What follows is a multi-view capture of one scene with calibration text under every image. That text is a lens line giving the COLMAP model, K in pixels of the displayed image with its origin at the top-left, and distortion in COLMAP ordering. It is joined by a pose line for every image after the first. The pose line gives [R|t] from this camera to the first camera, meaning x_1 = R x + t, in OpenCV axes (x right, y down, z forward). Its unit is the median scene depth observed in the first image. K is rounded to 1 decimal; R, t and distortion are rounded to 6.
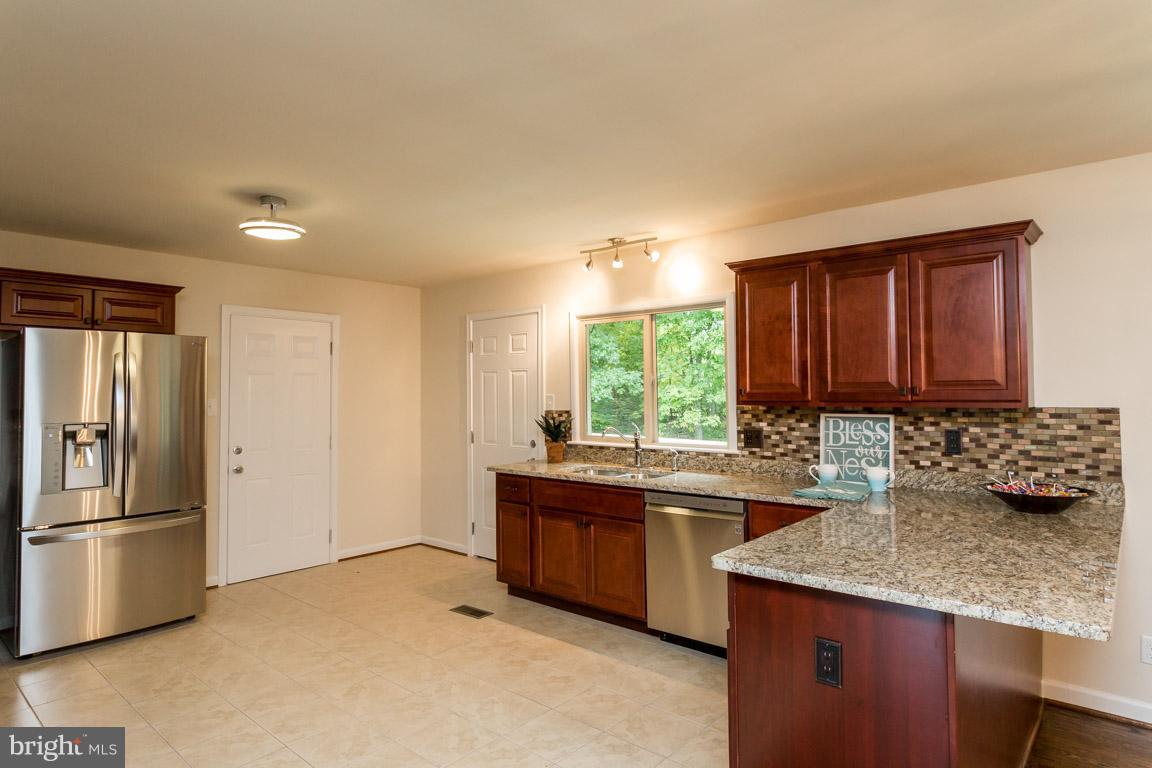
lens RADIAL K [[658.1, 0, 575.8], [0, 658.1, 379.1], [0, 0, 1]] dist [-0.007304, 0.002090]
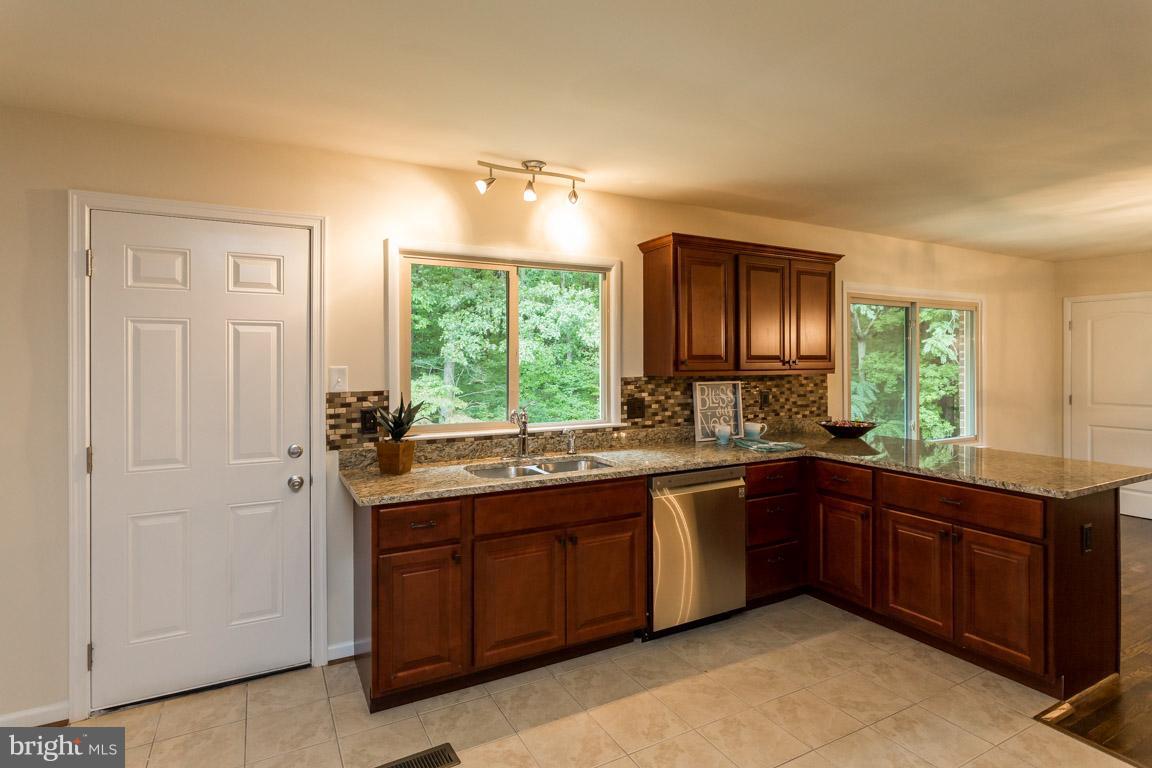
lens RADIAL K [[595.4, 0, 592.7], [0, 595.4, 362.8], [0, 0, 1]] dist [-0.001534, 0.001002]
pose [[0.343297, 0.003669, 0.939220, -0.629964], [-0.018655, 0.999822, 0.002913, 0.018205], [-0.939042, -0.018521, 0.343304, 0.771680]]
